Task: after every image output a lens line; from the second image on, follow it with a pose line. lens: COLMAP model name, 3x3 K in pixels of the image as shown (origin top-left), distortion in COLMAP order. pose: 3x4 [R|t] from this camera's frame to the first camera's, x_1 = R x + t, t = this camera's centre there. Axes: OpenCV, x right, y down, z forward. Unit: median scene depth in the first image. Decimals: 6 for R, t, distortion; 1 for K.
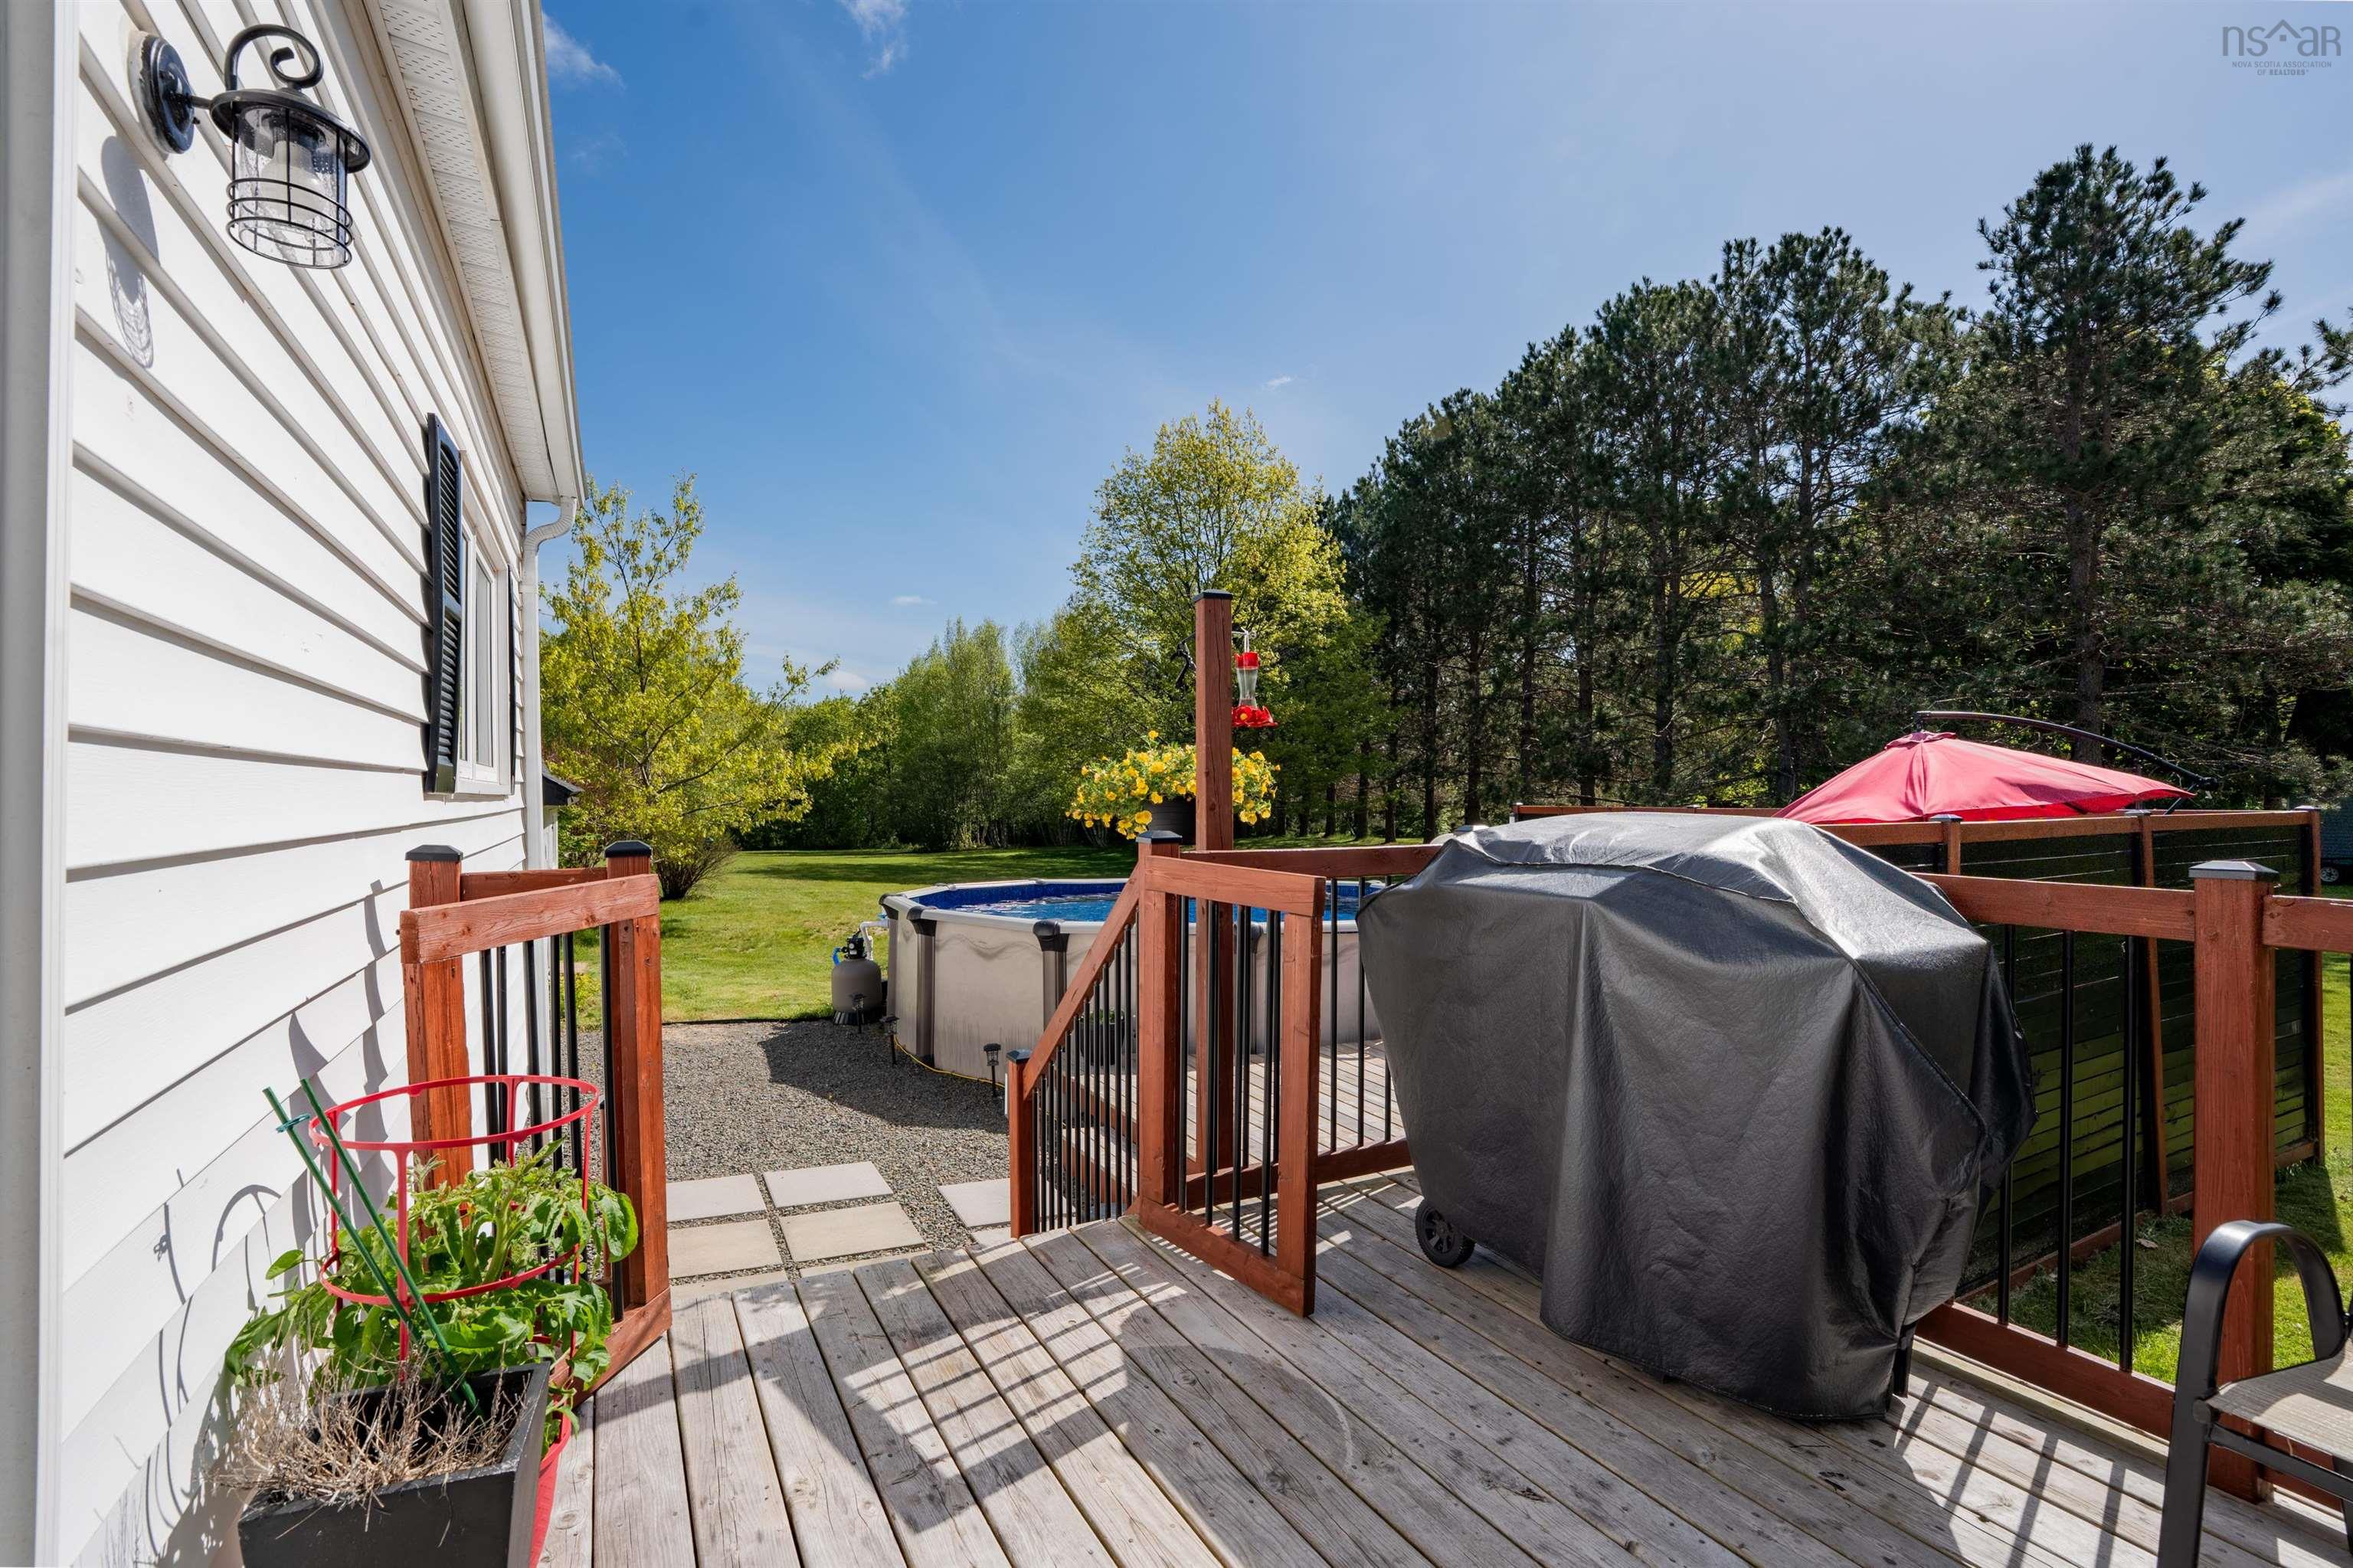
lens RADIAL K [[1123.2, 0, 1166.0], [0, 1123.2, 781.8], [0, 0, 1]] dist [-0.060334, 0.028796]
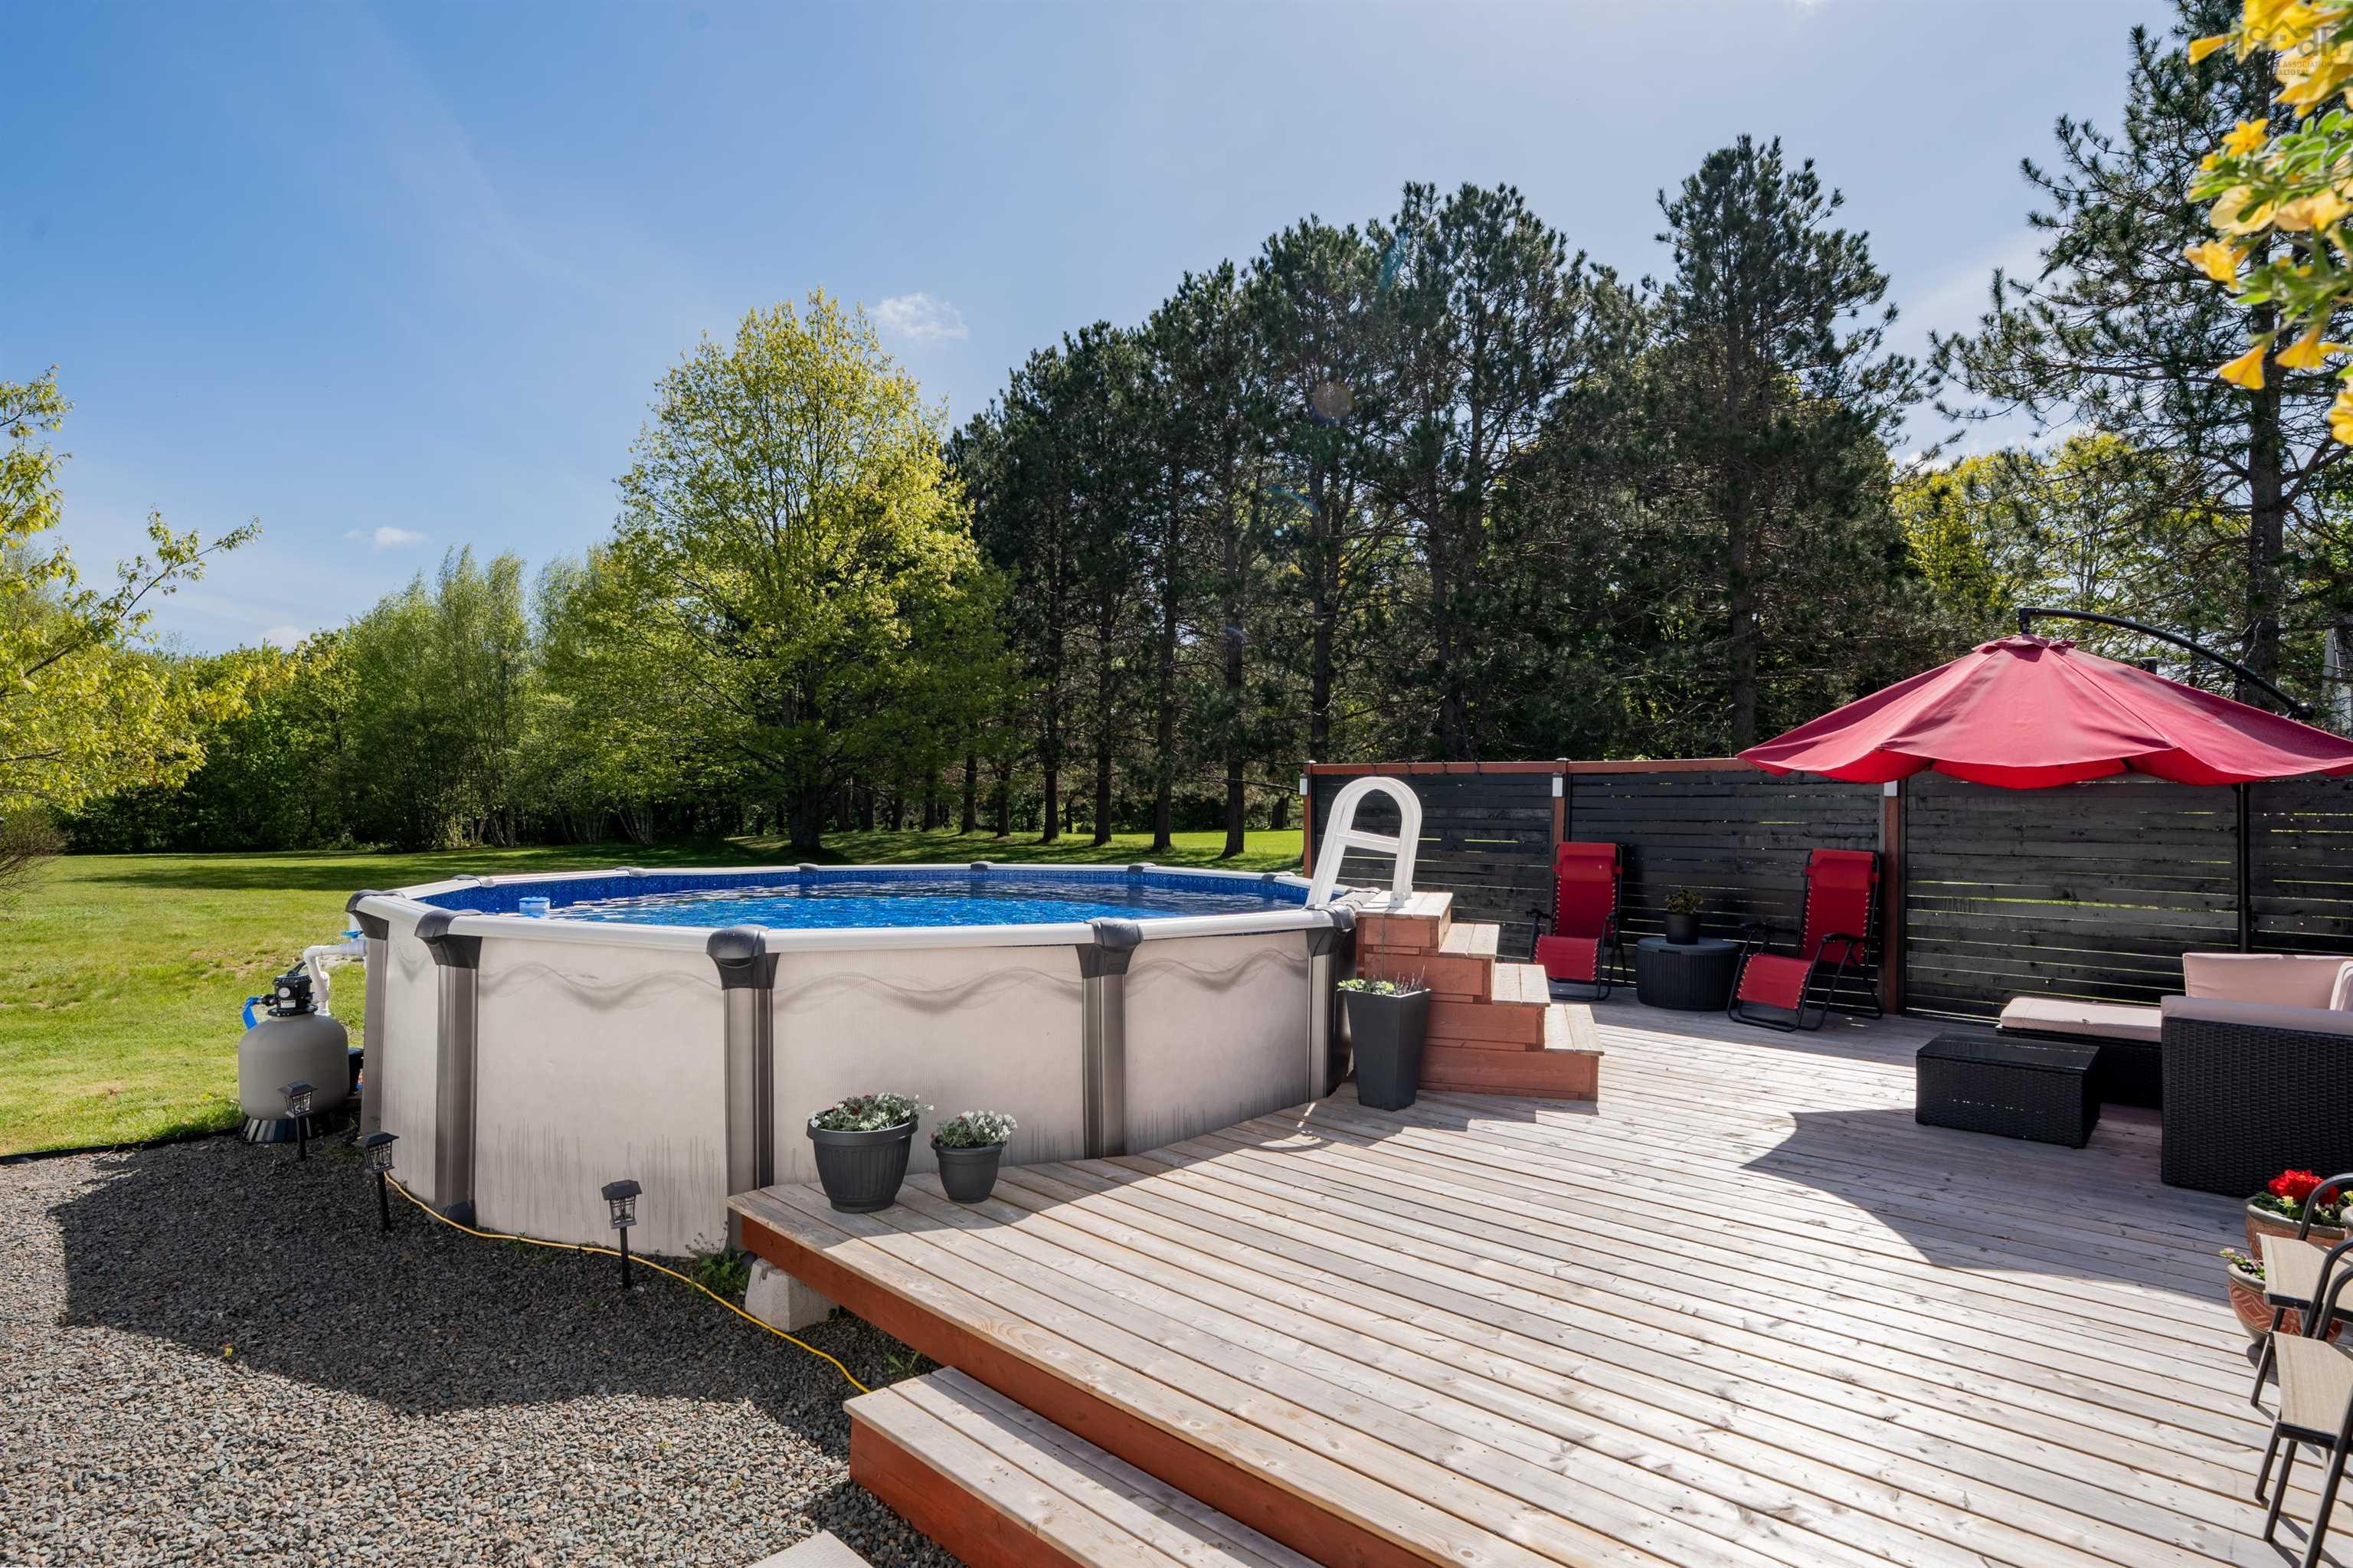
lens RADIAL K [[1218.6, 0, 1176.5], [0, 1218.6, 784.0], [0, 0, 1]] dist [-0.057440, 0.026039]
pose [[0.931597, 0.009106, 0.363379, -0.035122], [-0.011017, 0.999934, 0.003188, 0.015666], [-0.363327, -0.006973, 0.931636, 0.121356]]
